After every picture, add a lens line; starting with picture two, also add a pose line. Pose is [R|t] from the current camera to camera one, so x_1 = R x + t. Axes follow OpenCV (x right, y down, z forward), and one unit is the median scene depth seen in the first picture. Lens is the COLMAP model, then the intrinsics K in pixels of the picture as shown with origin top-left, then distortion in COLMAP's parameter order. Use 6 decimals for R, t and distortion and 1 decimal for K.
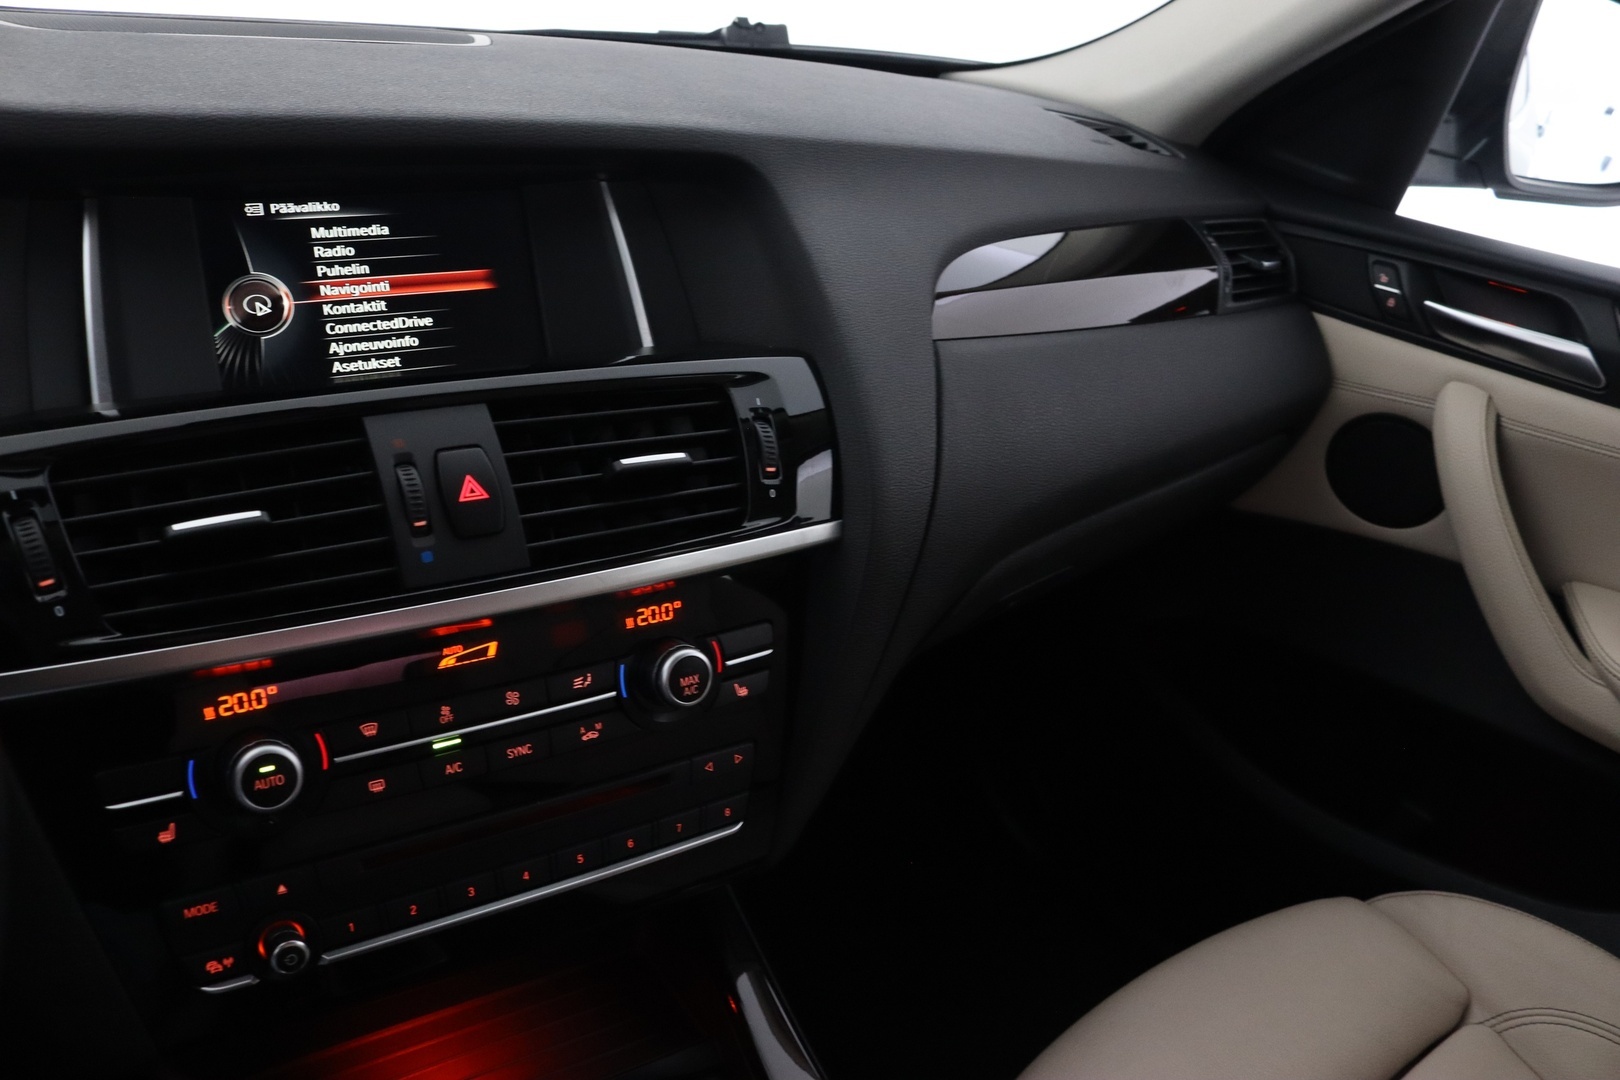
lens RADIAL K [[1321.9, 0, 781.1], [0, 1321.9, 551.2], [0, 0, 1]] dist [-0.145439, 0.116935]
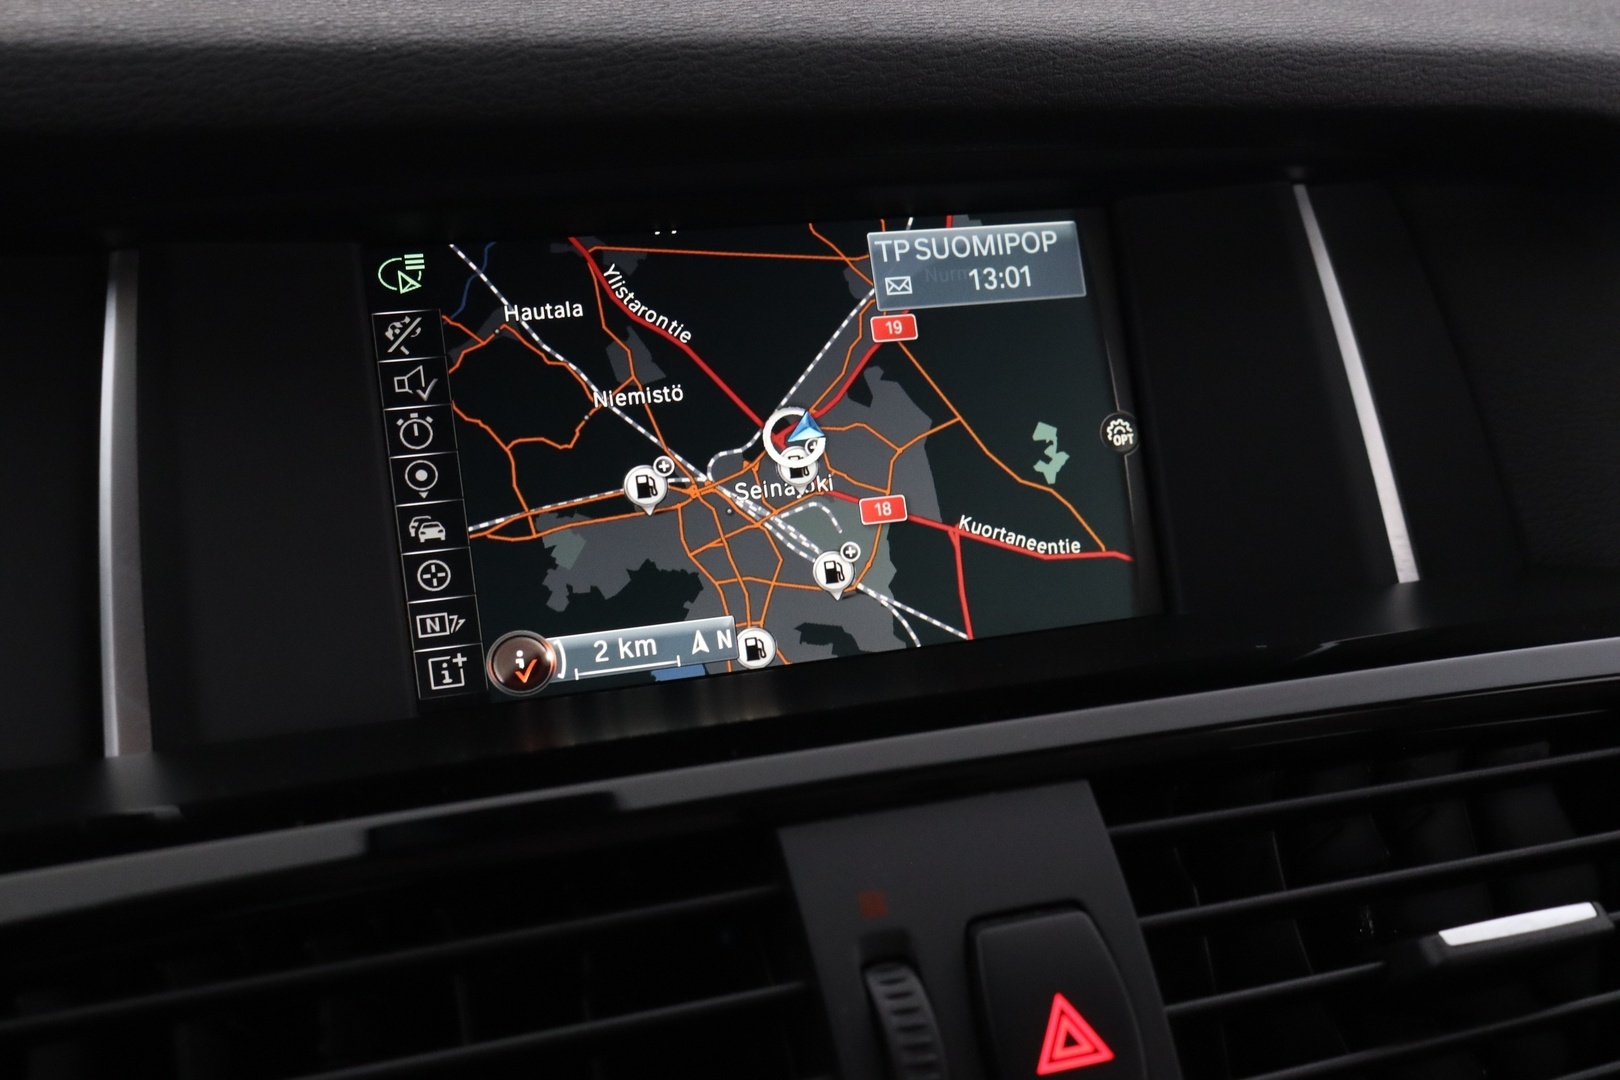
lens RADIAL K [[2089.9, 0, 810.0], [0, 2089.9, 540.0], [0, 0, 1]] dist [-0.067321, -0.006266]
pose [[0.976452, 0.005473, -0.215664, -0.158765], [-0.026371, 0.995209, -0.094145, -0.111570], [0.214115, 0.097615, 0.971919, 0.356315]]
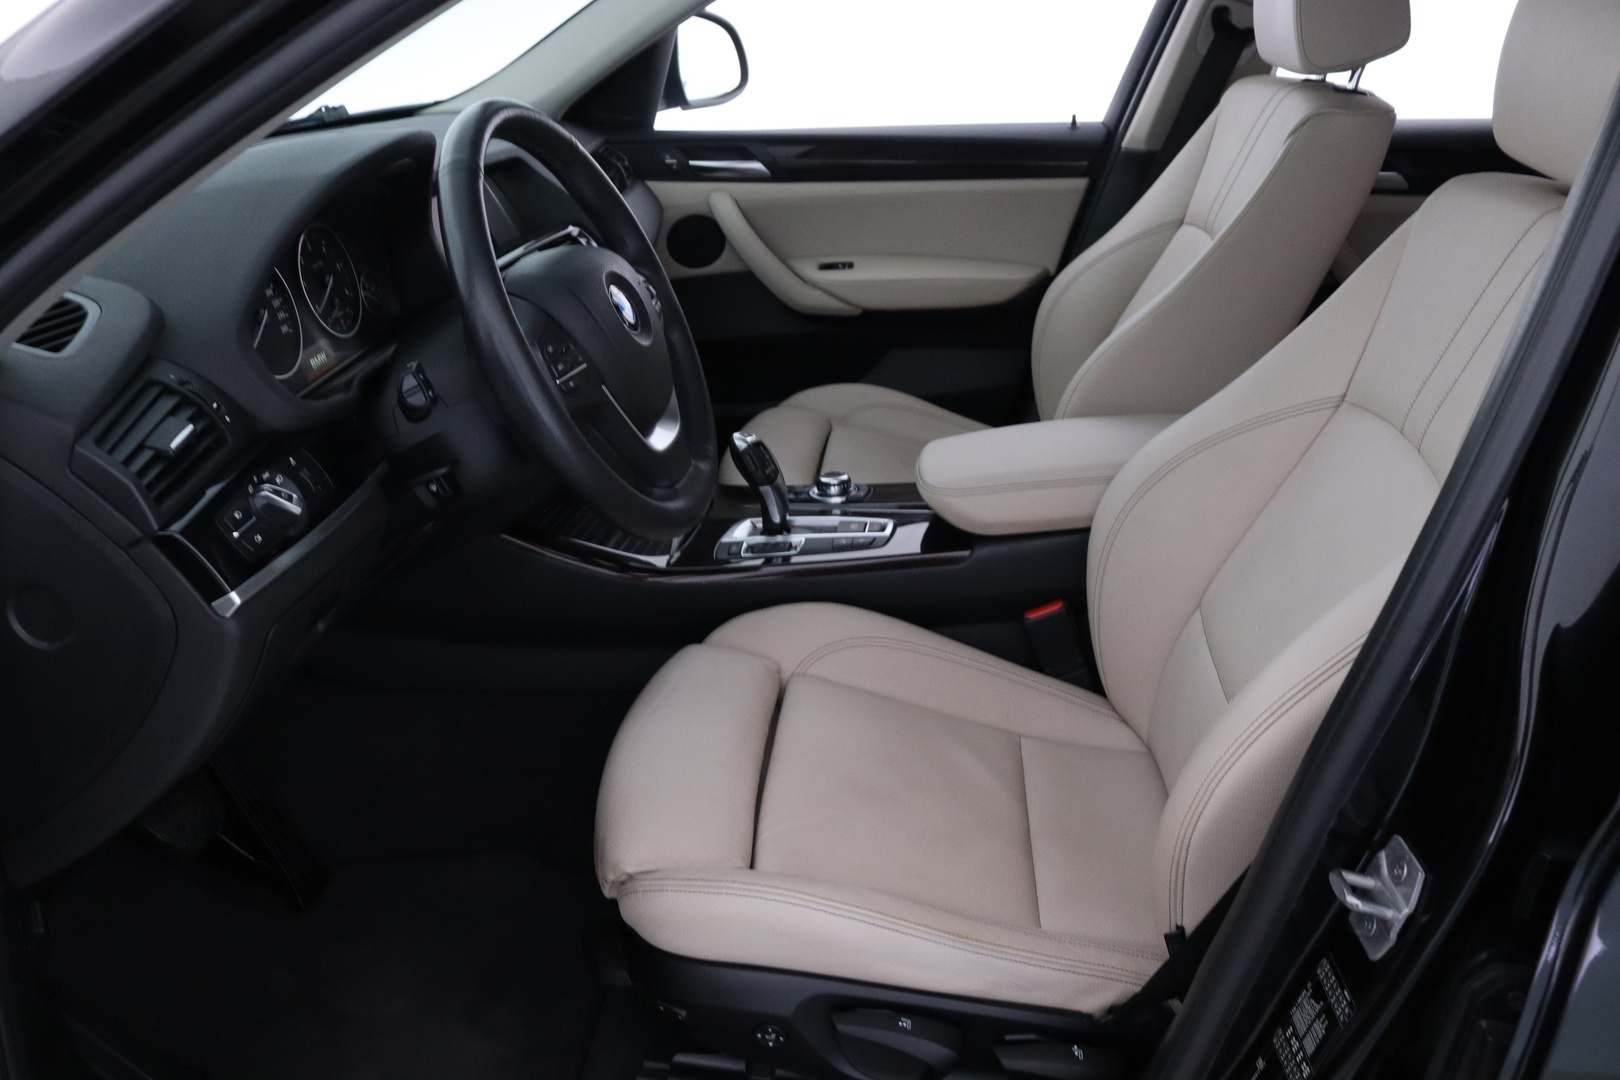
lens RADIAL K [[1322.4, 0, 758.2], [0, 1322.4, 539.0], [0, 0, 1]] dist [-0.076397, 0.002197]
pose [[0.716748, -0.382832, 0.582848, -1.623789], [0.379174, 0.915425, 0.134995, 0.233512], [-0.585234, 0.124243, 0.801289, -1.349493]]
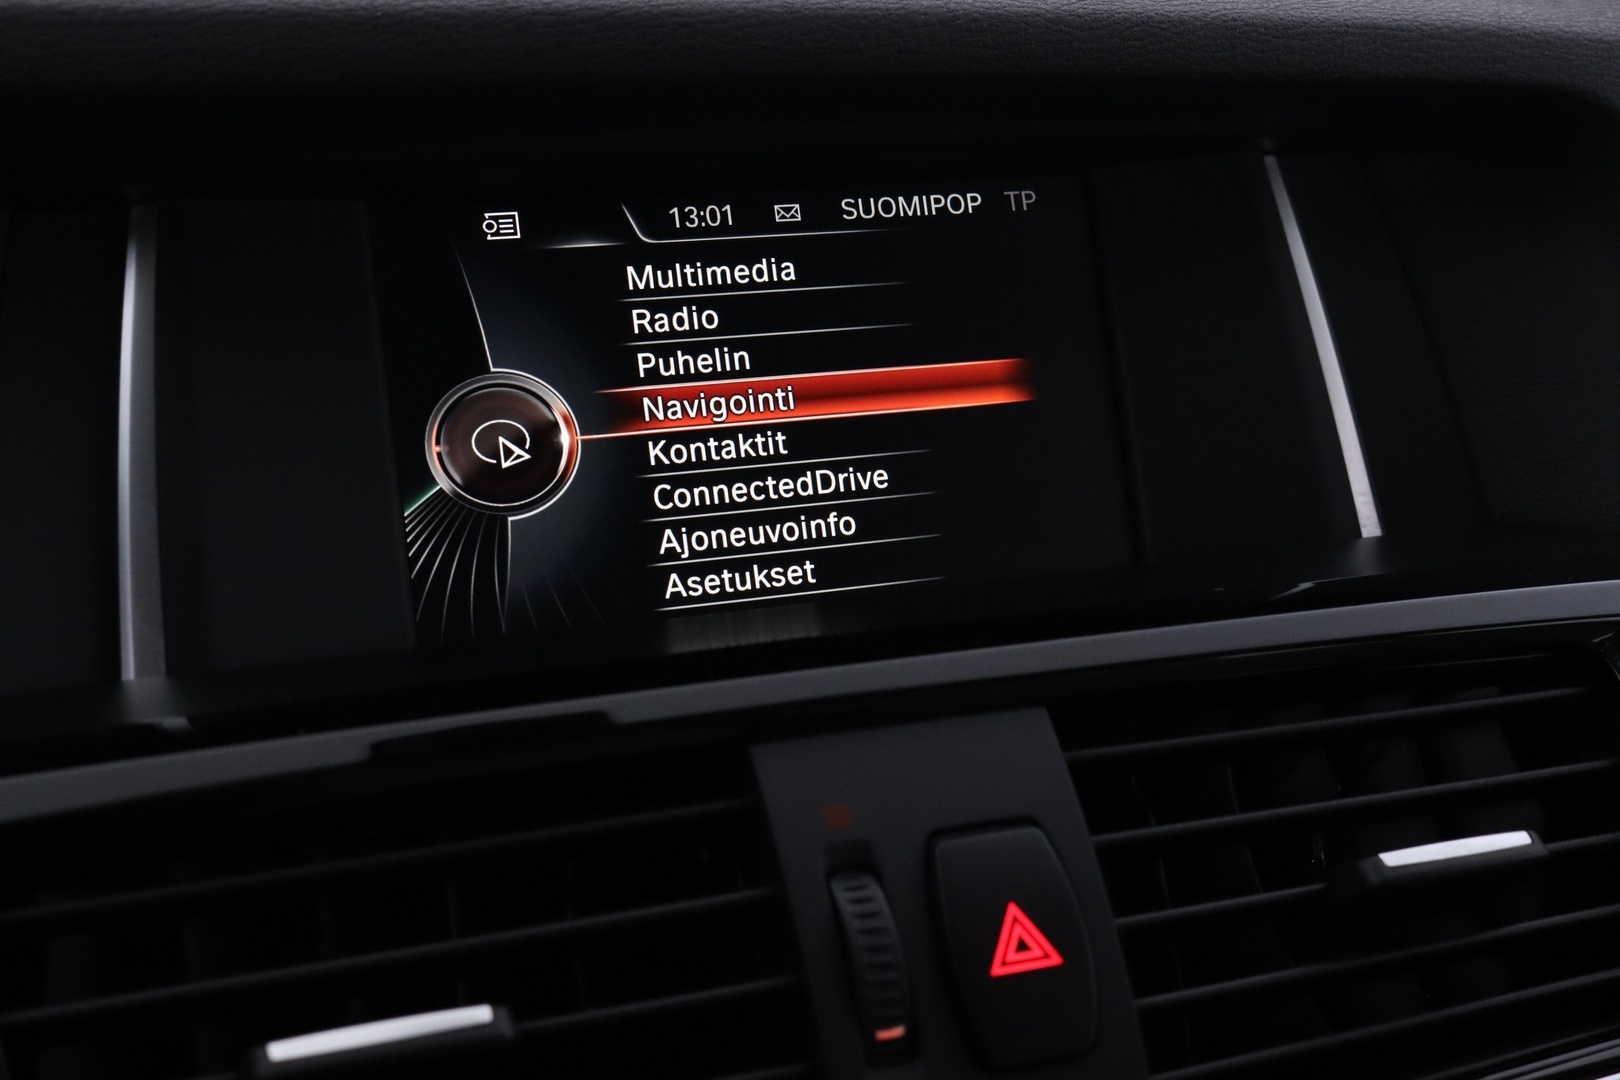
lens RADIAL K [[2106.3, 0, 810.0], [0, 2106.3, 540.0], [0, 0, 1]] dist [-0.063803, -0.020796]
pose [[0.973690, 0.012647, -0.227524, -0.136657], [-0.035005, 0.994909, -0.094500, -0.090944], [0.225170, 0.099978, 0.969176, 0.324146]]
